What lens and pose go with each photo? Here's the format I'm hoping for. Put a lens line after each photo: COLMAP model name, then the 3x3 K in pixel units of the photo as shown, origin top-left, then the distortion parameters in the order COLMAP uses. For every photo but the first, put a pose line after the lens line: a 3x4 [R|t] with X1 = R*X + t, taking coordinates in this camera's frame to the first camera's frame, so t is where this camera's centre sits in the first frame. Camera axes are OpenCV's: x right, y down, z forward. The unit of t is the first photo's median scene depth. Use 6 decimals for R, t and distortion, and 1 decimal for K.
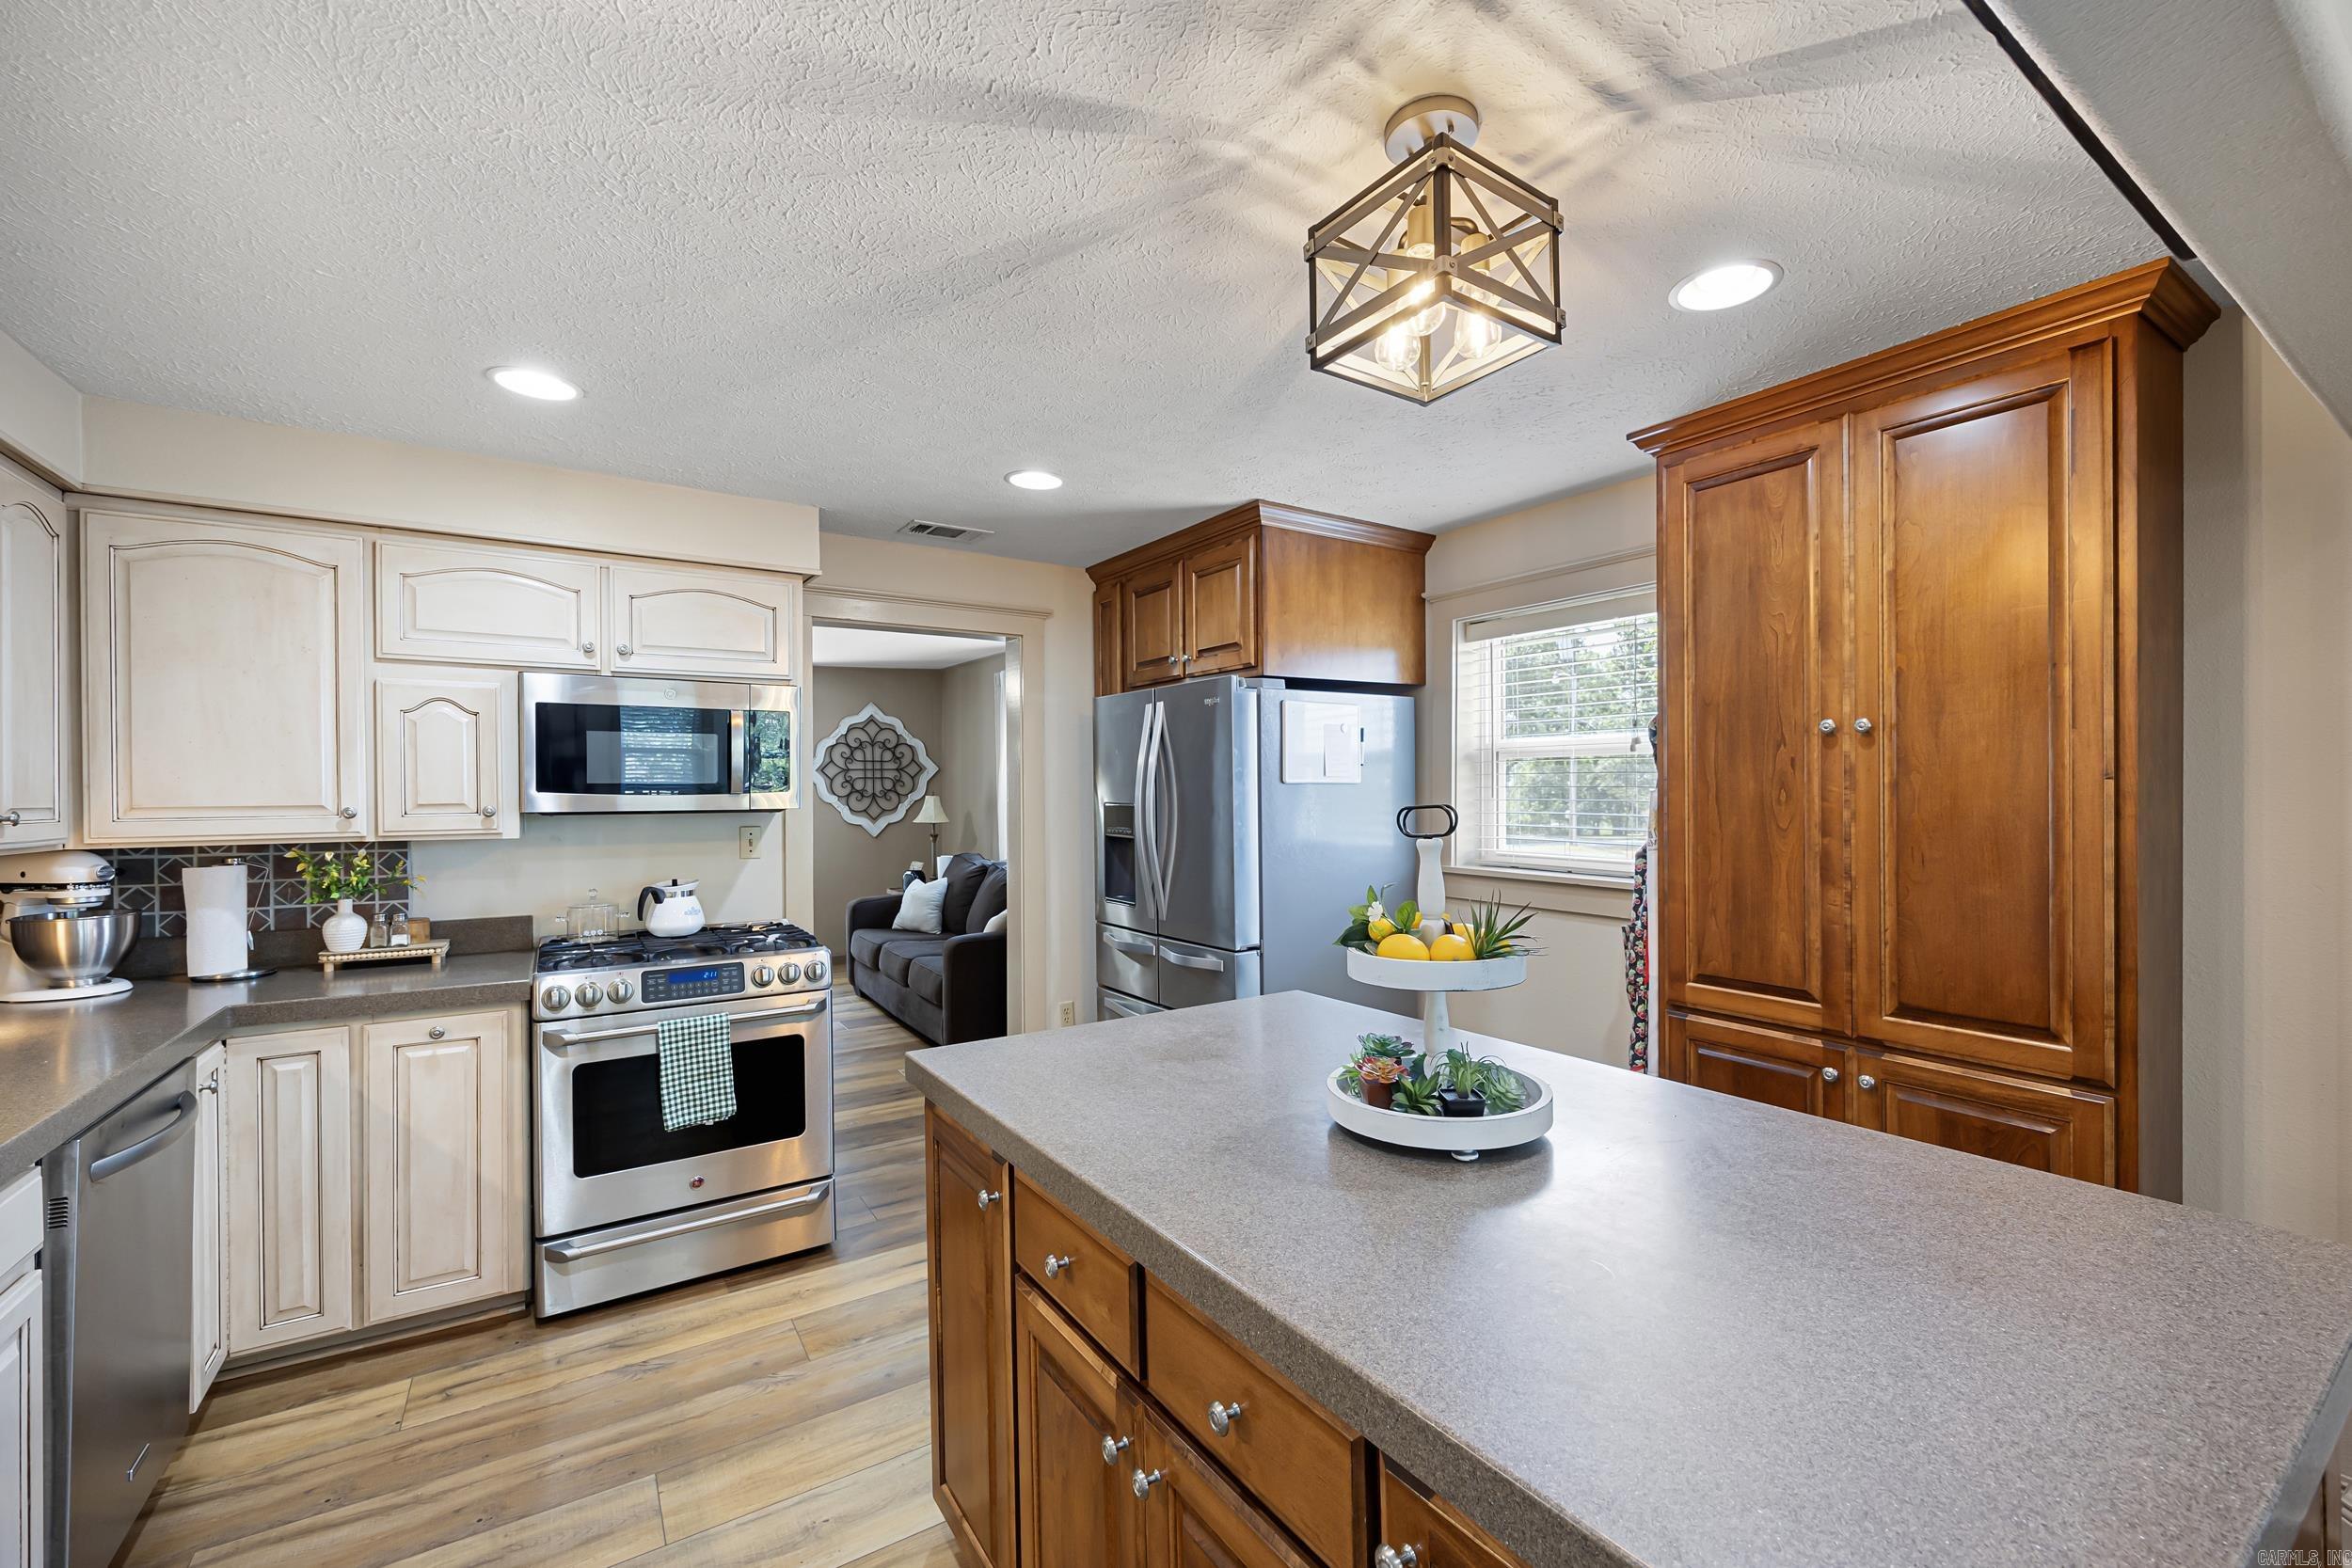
lens RADIAL K [[954.2, 0, 1184.7], [0, 954.2, 798.8], [0, 0, 1]] dist [-0.001190, -0.001570]
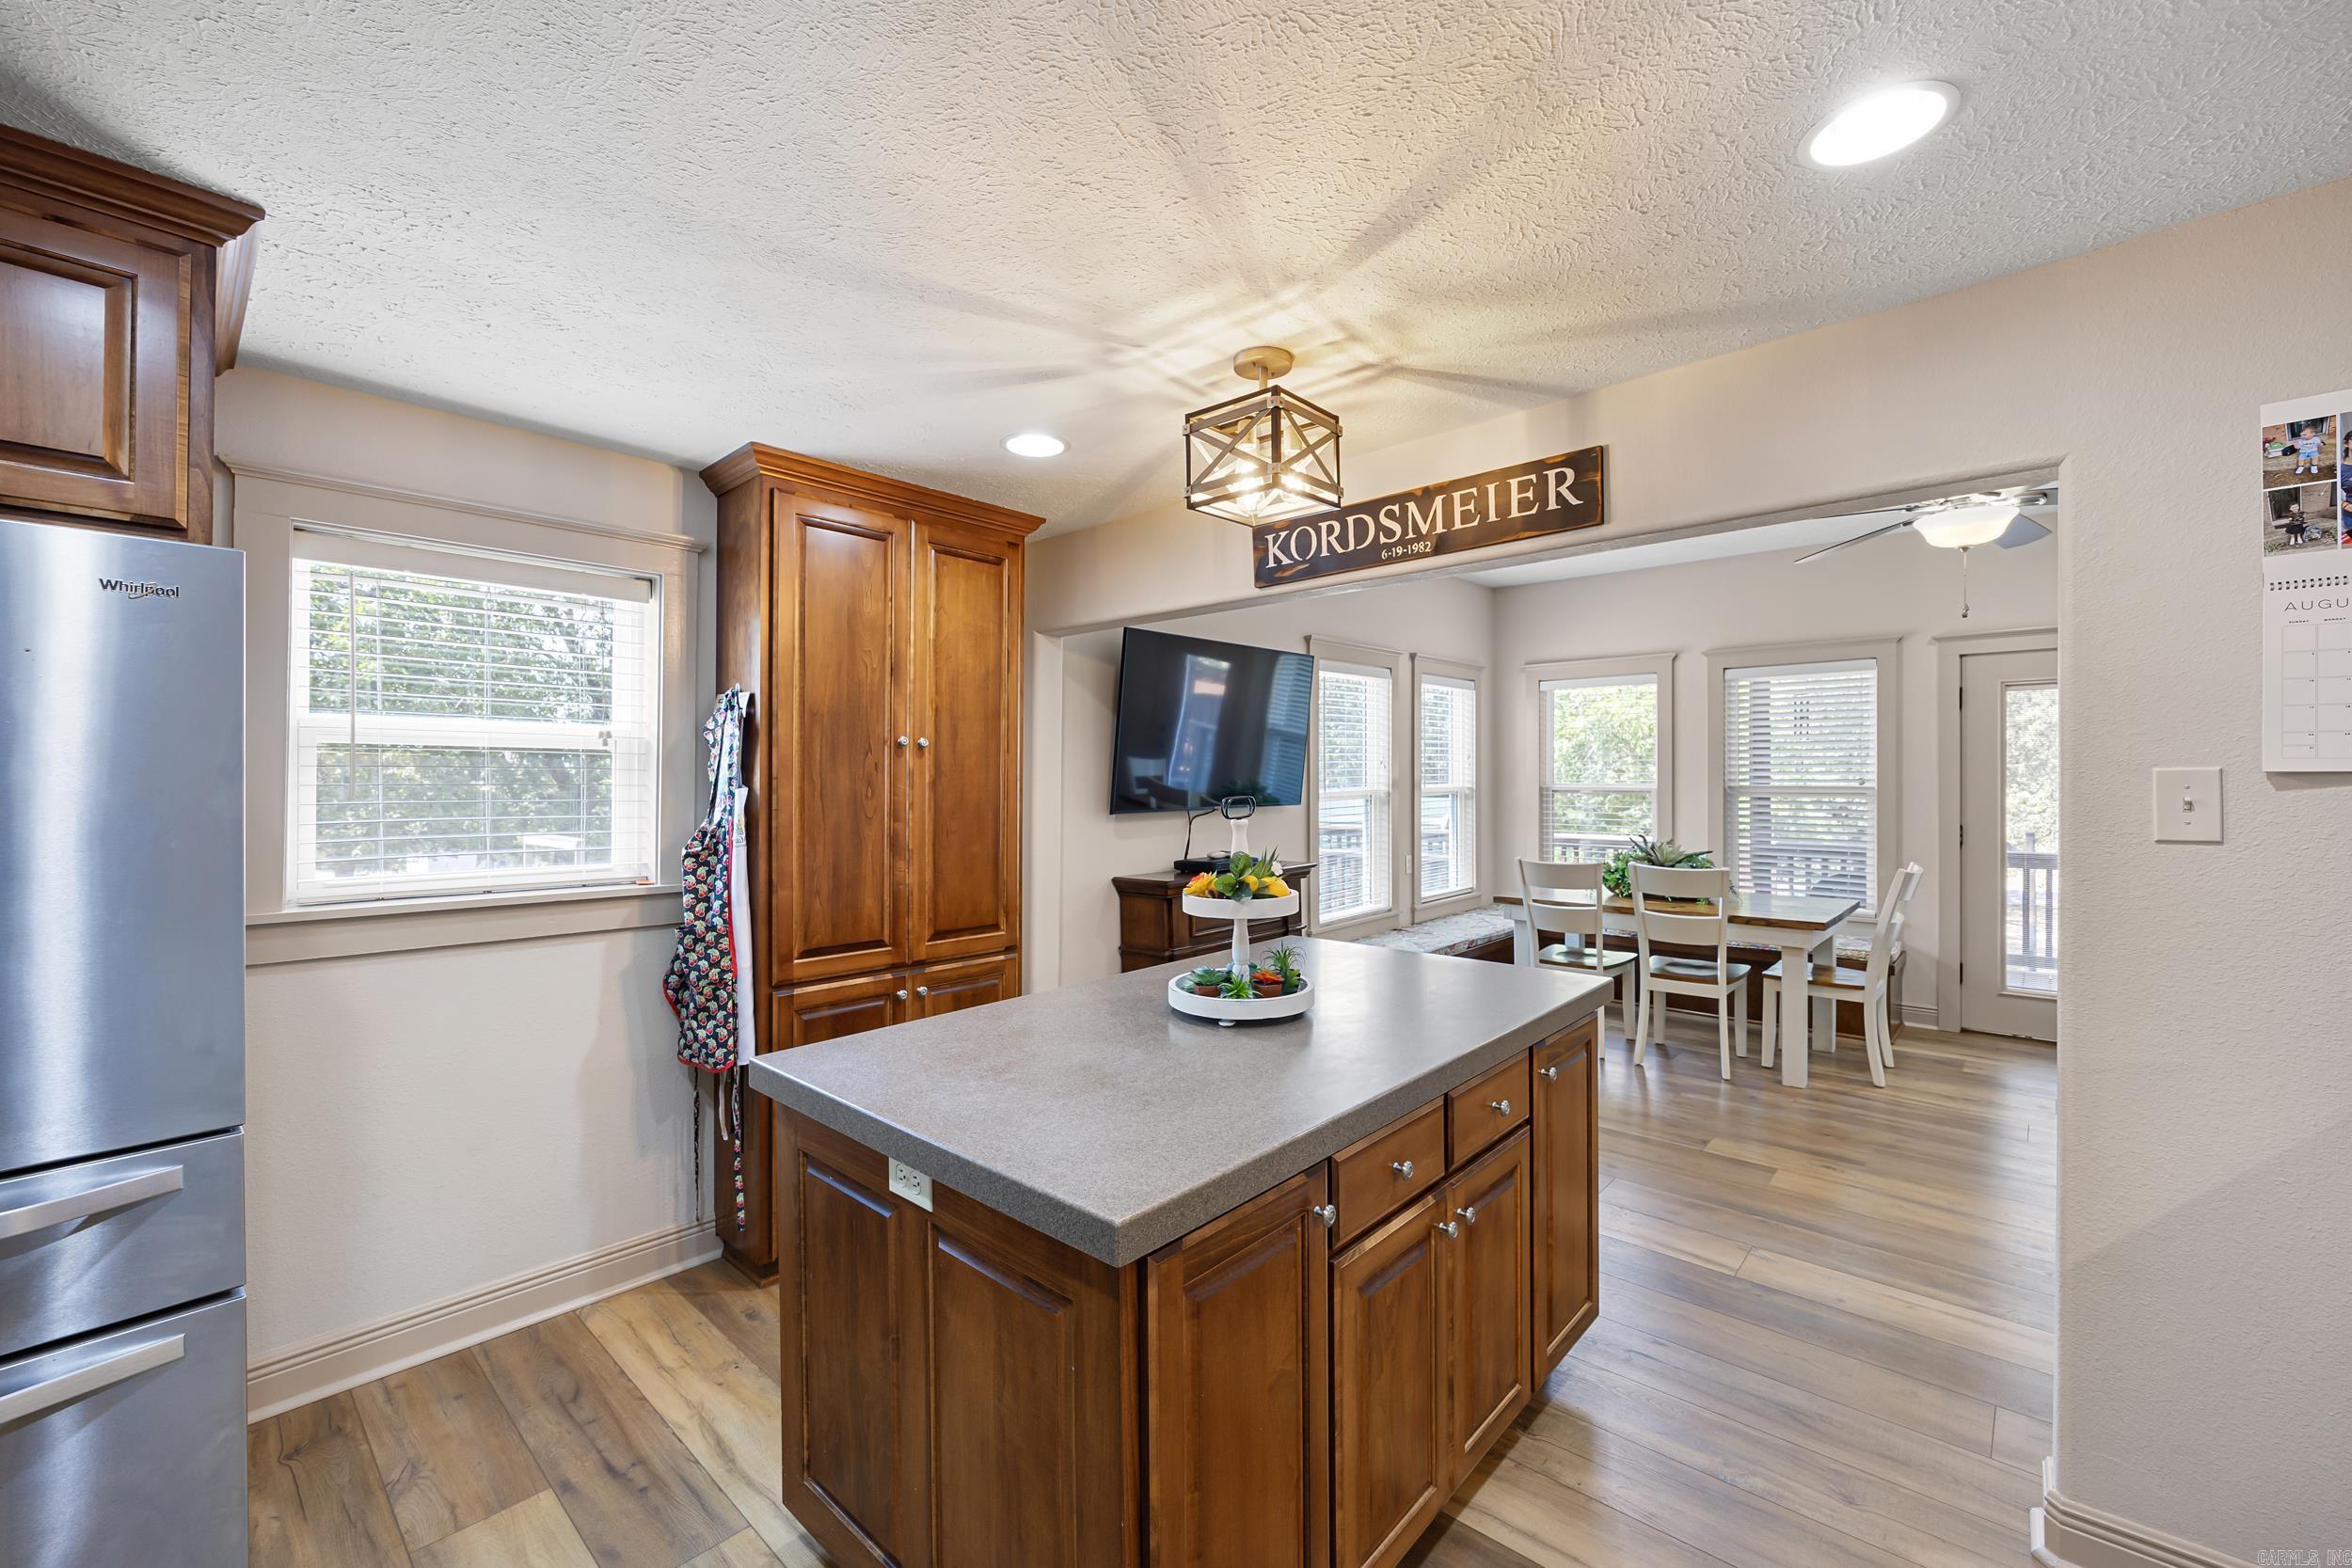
lens RADIAL K [[954.2, 0, 1185.7], [0, 954.2, 783.5], [0, 0, 1]] dist [-0.001190, -0.001570]
pose [[-0.247950, 0.003862, 0.968765, -0.639284], [0.013244, 0.999912, -0.000597, -0.007282], [-0.968682, 0.012682, -0.247980, 0.797732]]
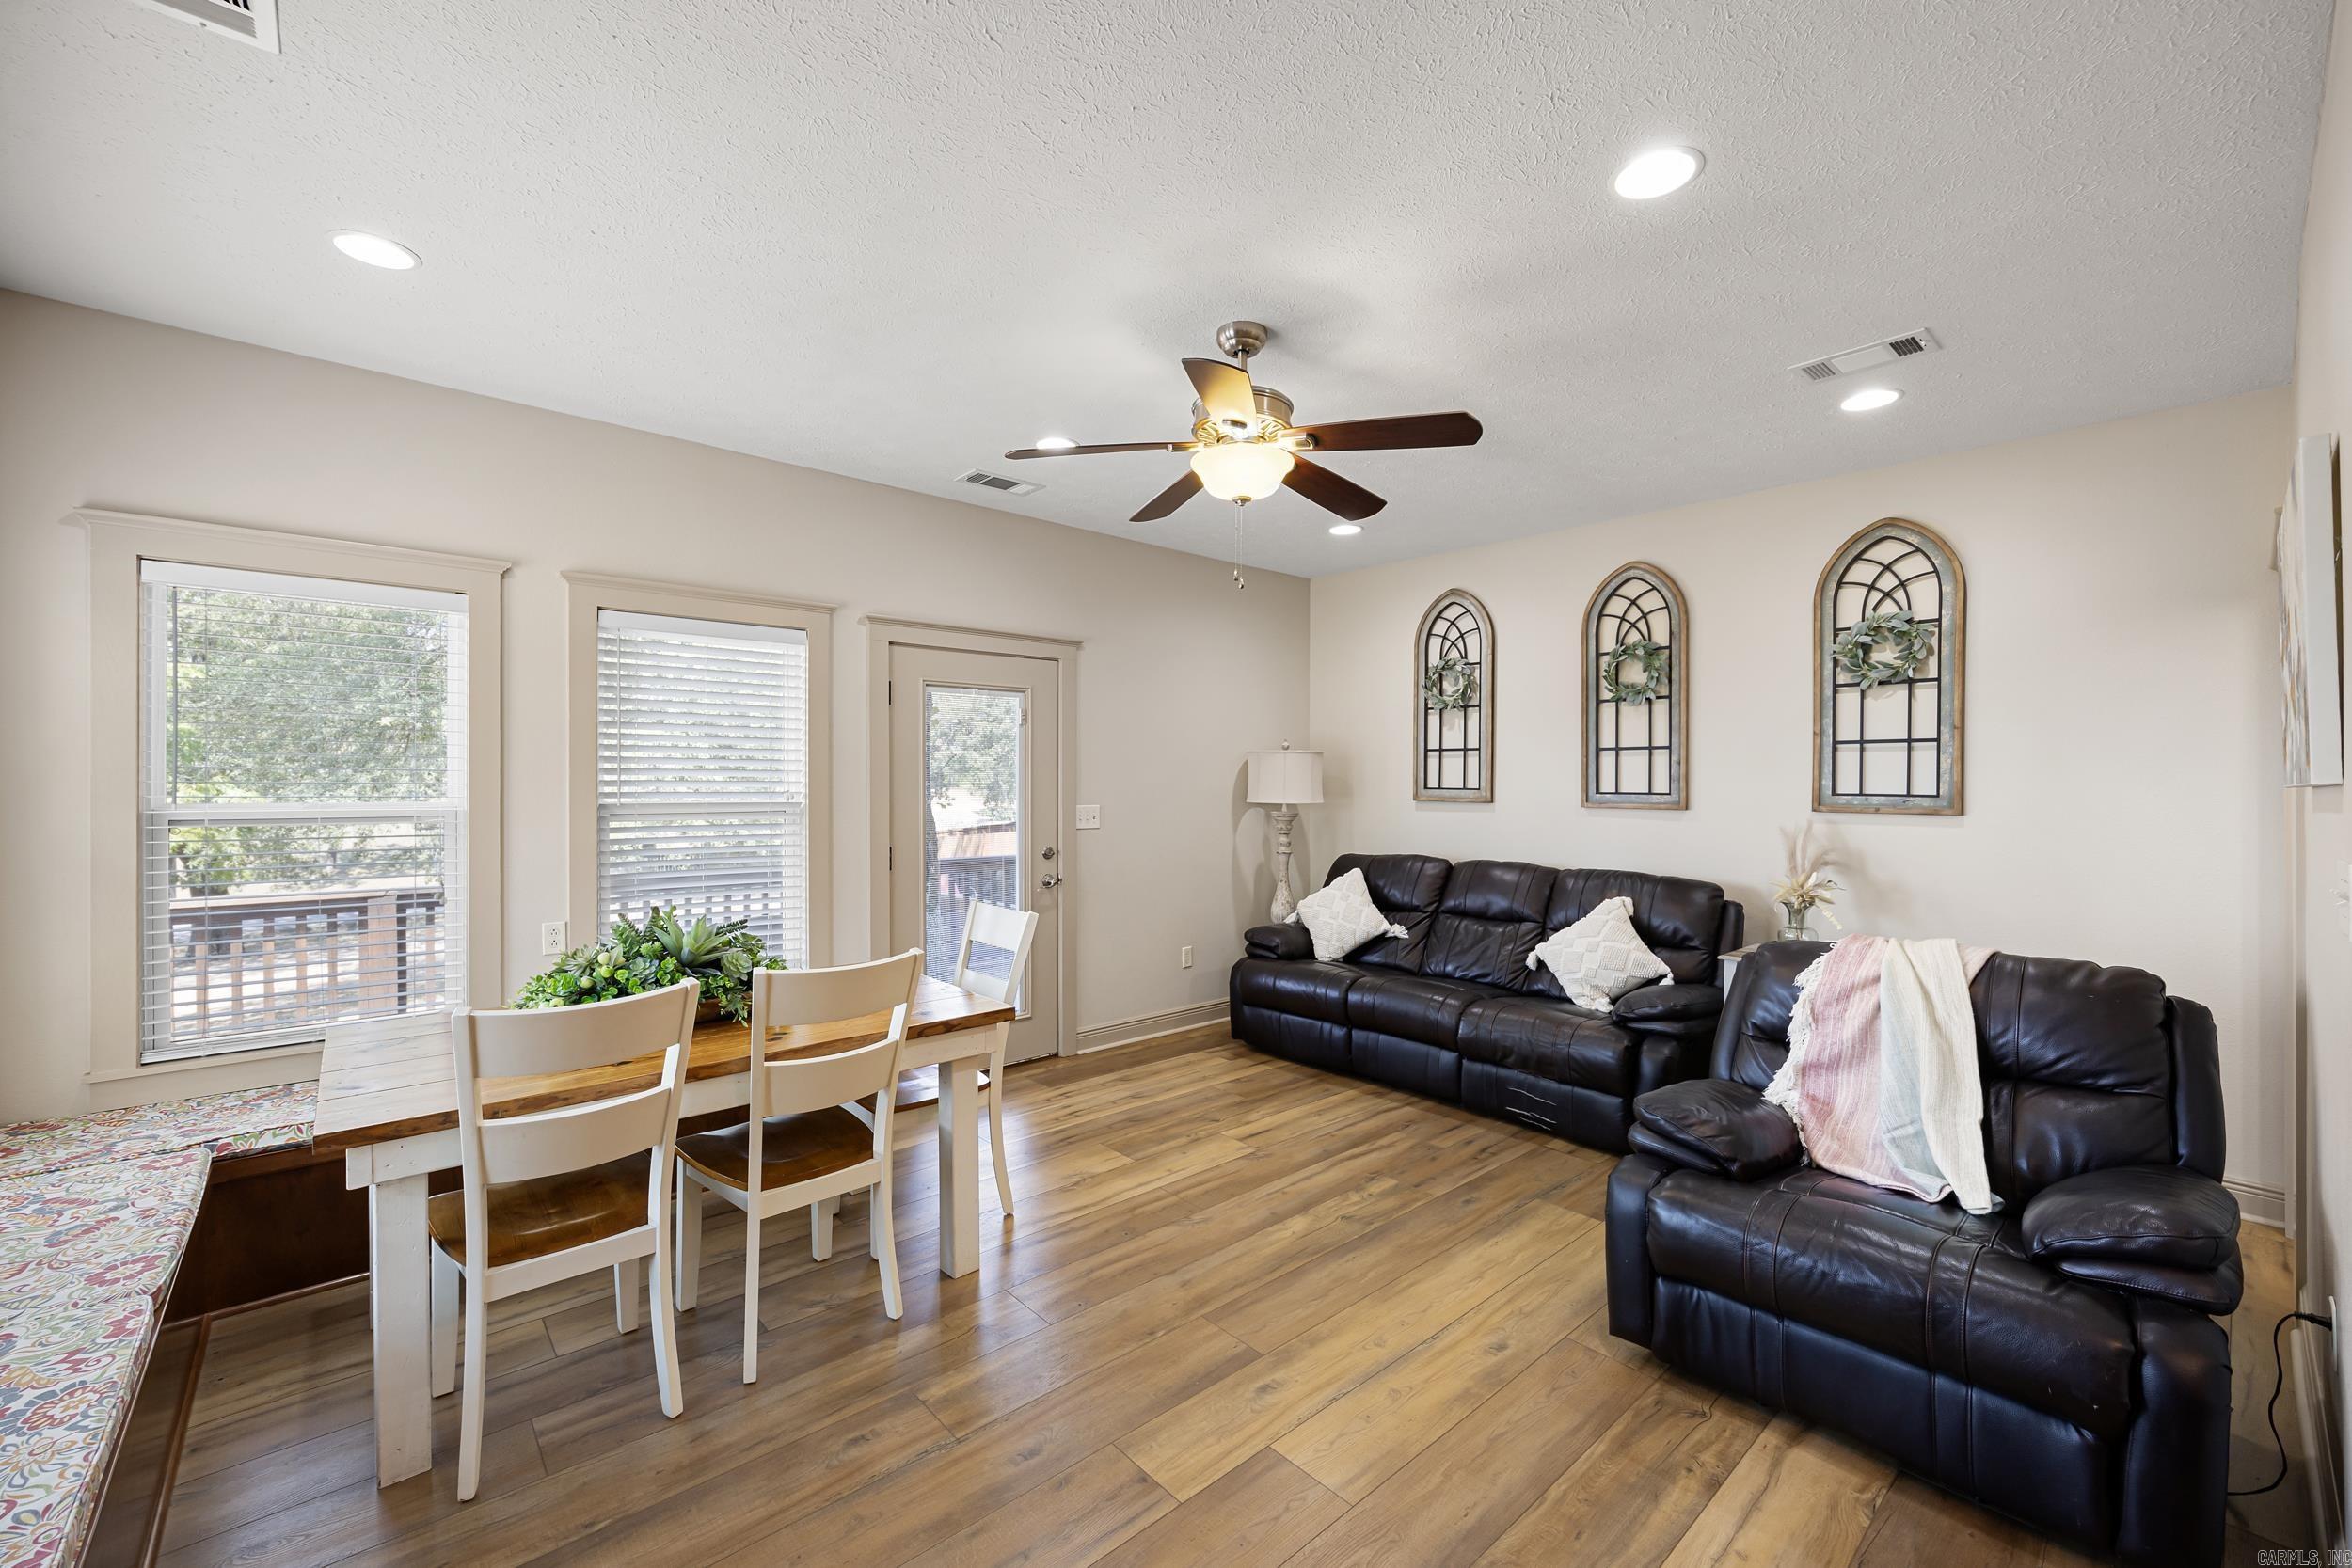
lens RADIAL K [[954.2, 0, 1182.1], [0, 954.2, 784.5], [0, 0, 1]] dist [-0.001190, -0.001570]
pose [[-0.989954, 0.012117, -0.140870, 0.645824], [0.011089, 0.999906, 0.008083, -0.016704], [0.140955, 0.006440, -0.989995, 0.438700]]
